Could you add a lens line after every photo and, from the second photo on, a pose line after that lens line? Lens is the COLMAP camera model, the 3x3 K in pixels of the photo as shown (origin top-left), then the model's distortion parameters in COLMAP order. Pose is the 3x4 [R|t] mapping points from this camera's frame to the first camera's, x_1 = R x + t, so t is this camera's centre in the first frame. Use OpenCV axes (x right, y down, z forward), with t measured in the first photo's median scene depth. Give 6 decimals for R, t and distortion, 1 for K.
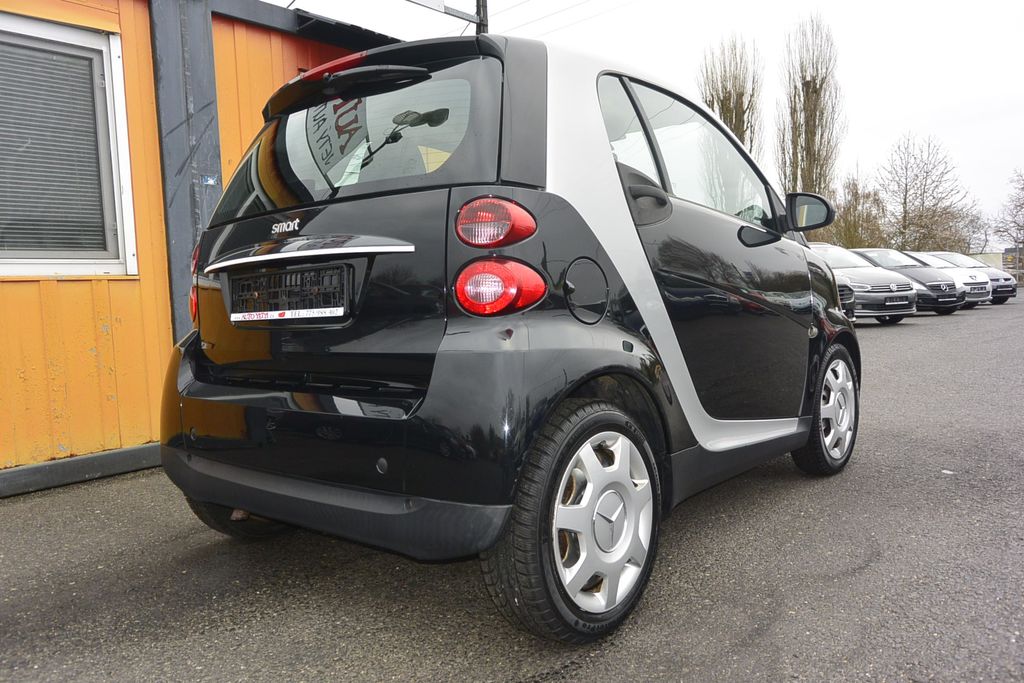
lens RADIAL K [[778.7, 0, 505.0], [0, 778.7, 344.8], [0, 0, 1]] dist [0.008302, -0.004021]
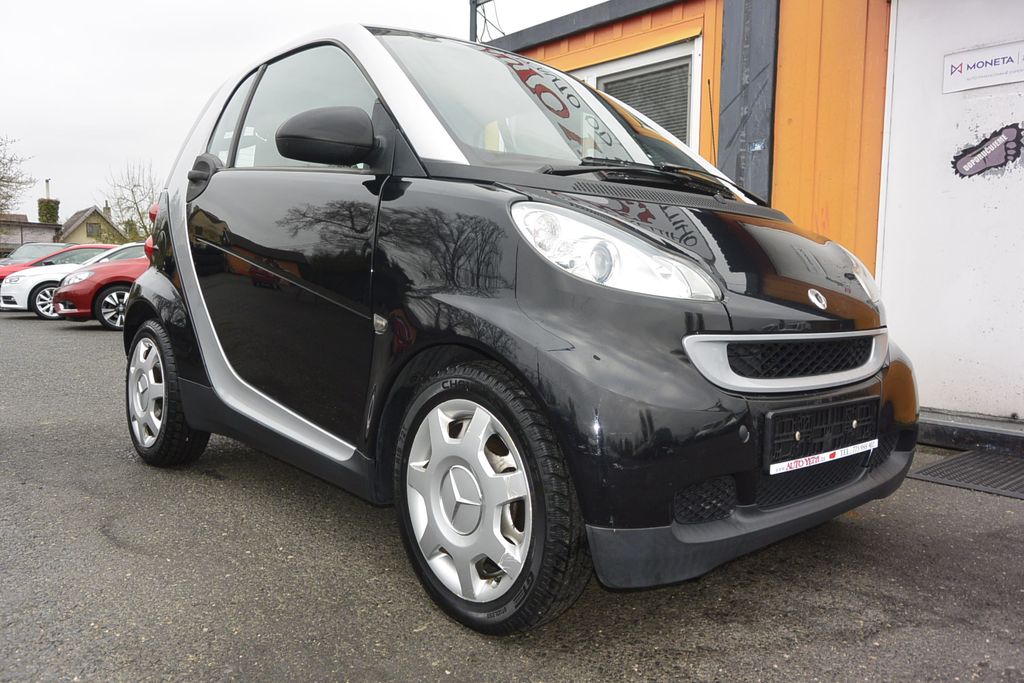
lens RADIAL K [[778.7, 0, 506.0], [0, 778.7, 346.4], [0, 0, 1]] dist [0.008302, -0.004021]
pose [[-0.138191, 0.121101, -0.982974, 1.375056], [-0.080570, 0.987832, 0.133027, -0.124511], [0.987123, 0.097581, -0.126753, 1.654185]]
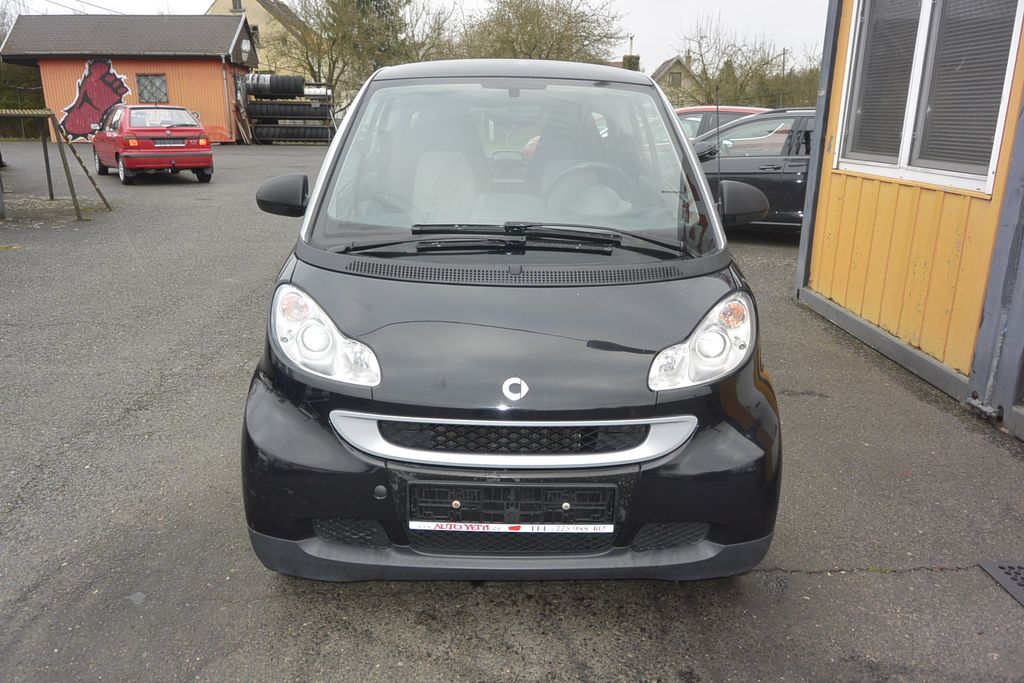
lens RADIAL K [[778.7, 0, 506.3], [0, 778.7, 349.2], [0, 0, 1]] dist [0.008302, -0.004021]
pose [[-0.754523, 0.224294, -0.616755, 1.056208], [-0.023365, 0.930007, 0.366798, -0.456594], [0.655857, 0.291168, -0.696472, 2.465718]]
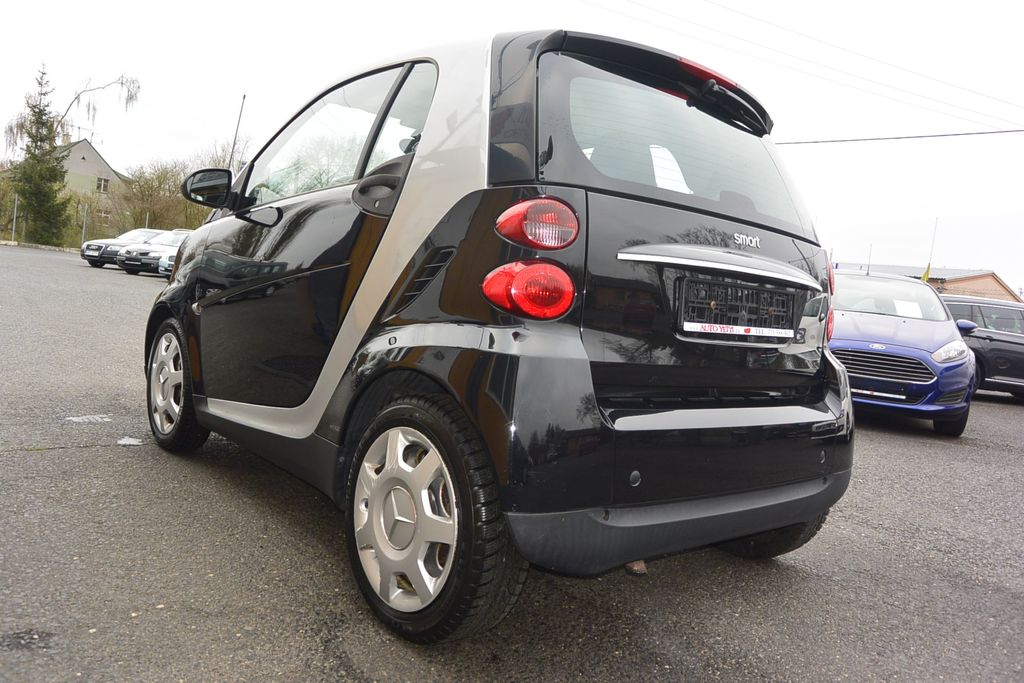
lens RADIAL K [[778.7, 0, 496.8], [0, 778.7, 344.8], [0, 0, 1]] dist [0.008302, -0.004021]
pose [[0.149259, -0.009663, 0.988751, -1.240783], [-0.058244, 0.998130, 0.018547, -0.019402], [-0.987081, -0.060357, 0.148417, 1.105553]]
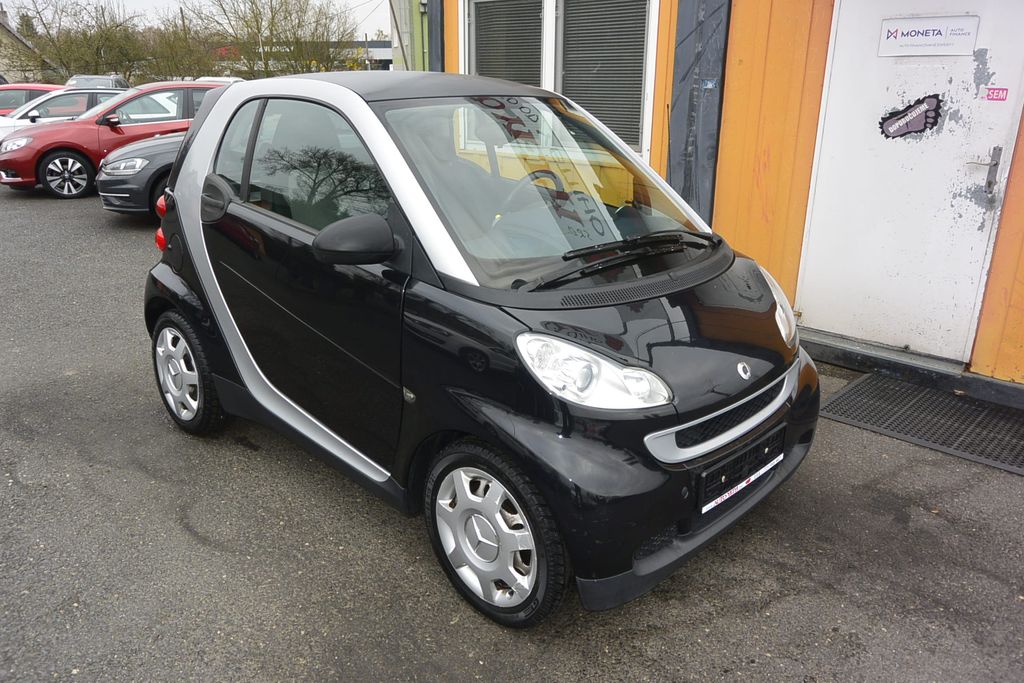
lens RADIAL K [[778.7, 0, 506.2], [0, 778.7, 347.2], [0, 0, 1]] dist [0.008302, -0.004021]
pose [[-0.065766, 0.363401, -0.929308, 1.530644], [-0.073345, 0.927045, 0.367707, -0.495760], [0.995136, 0.092343, -0.034315, 1.574861]]
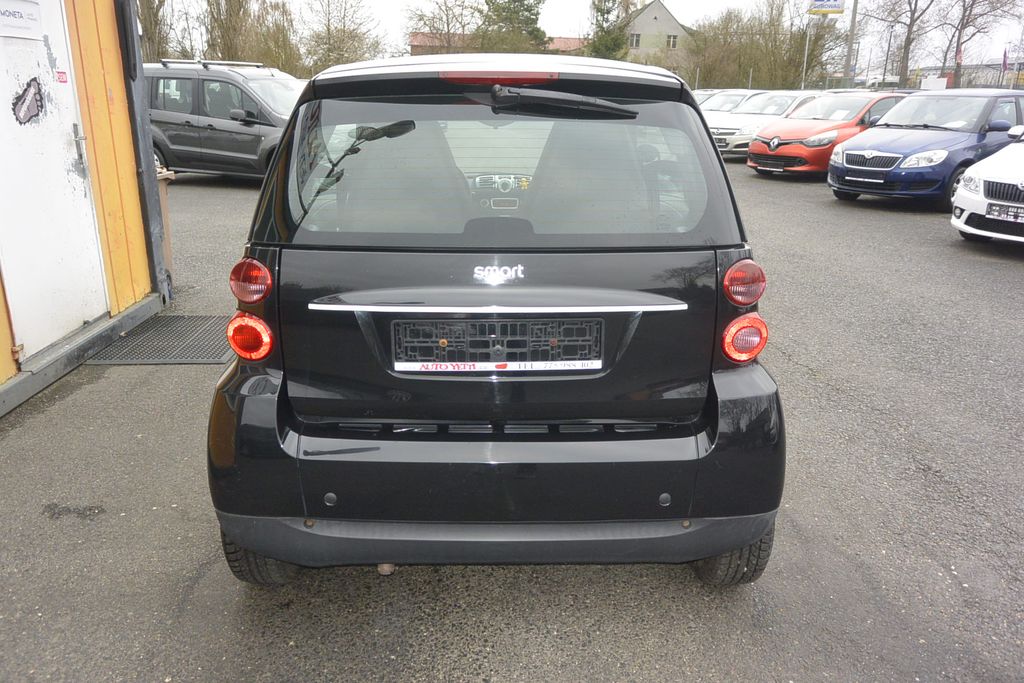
lens RADIAL K [[778.7, 0, 506.7], [0, 778.7, 340.6], [0, 0, 1]] dist [0.008302, -0.004021]
pose [[0.750908, -0.154414, 0.642101, -0.836251], [0.001875, 0.972775, 0.231743, -0.272279], [-0.660405, -0.172813, 0.730754, 0.296571]]
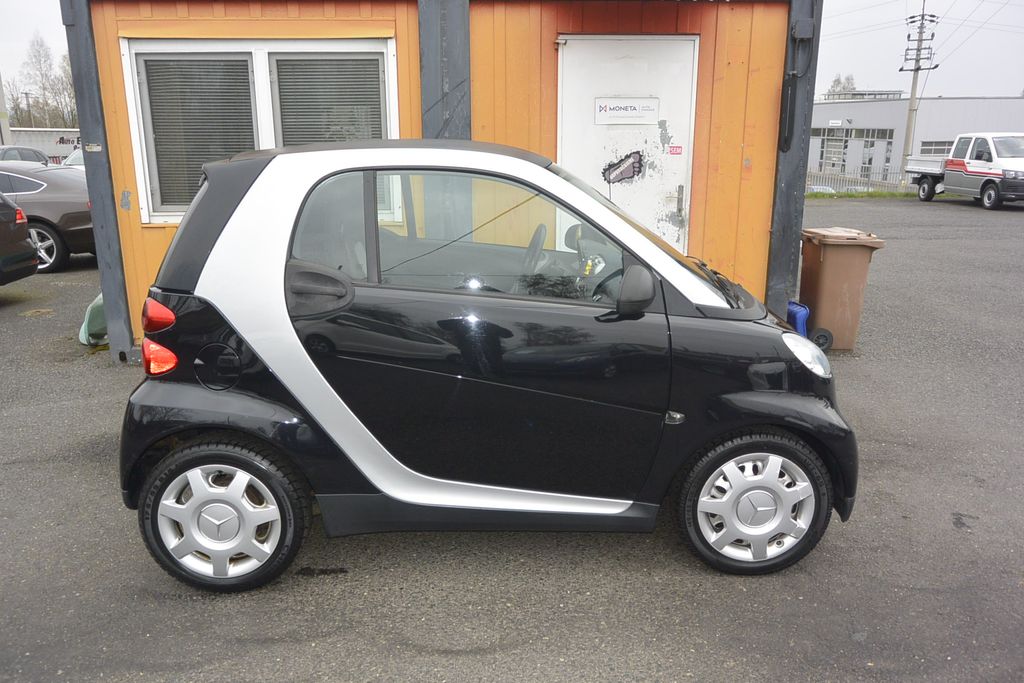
lens RADIAL K [[778.7, 0, 505.8], [0, 778.7, 346.0], [0, 0, 1]] dist [0.008302, -0.004021]
pose [[0.666648, 0.229899, -0.709032, 1.233689], [-0.076073, 0.967264, 0.242103, -0.415651], [0.741480, -0.107459, 0.662314, 0.398009]]
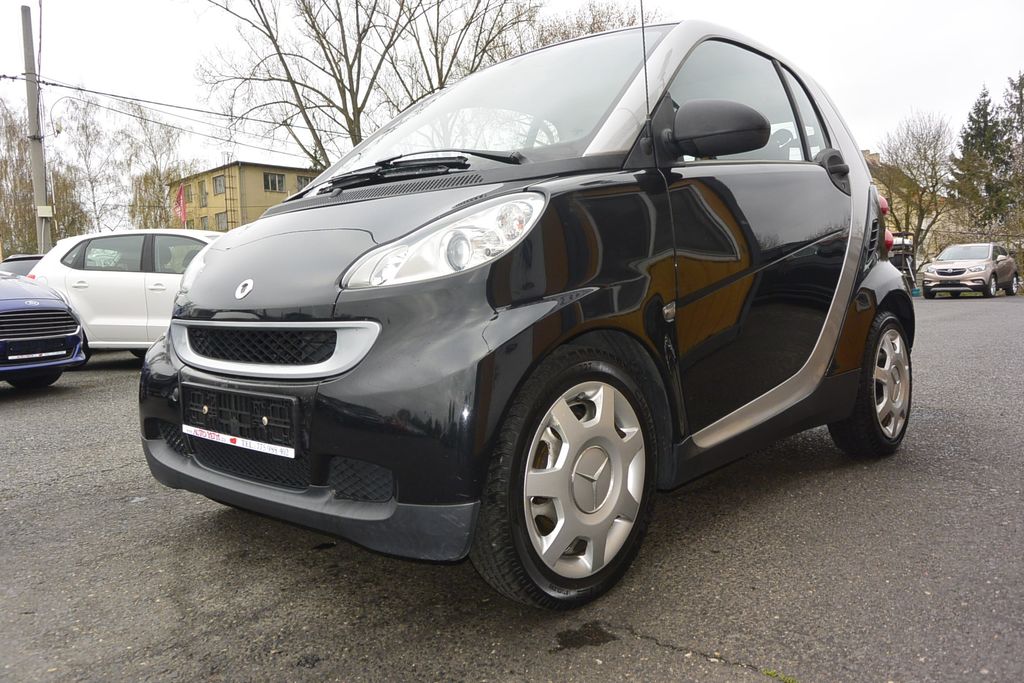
lens RADIAL K [[778.7, 0, 509.6], [0, 778.7, 348.9], [0, 0, 1]] dist [0.008302, -0.004021]
pose [[-0.996331, 0.074058, 0.042887, 0.195950], [0.079225, 0.987672, 0.135005, -0.117240], [-0.032360, 0.137908, -0.989916, 2.707520]]
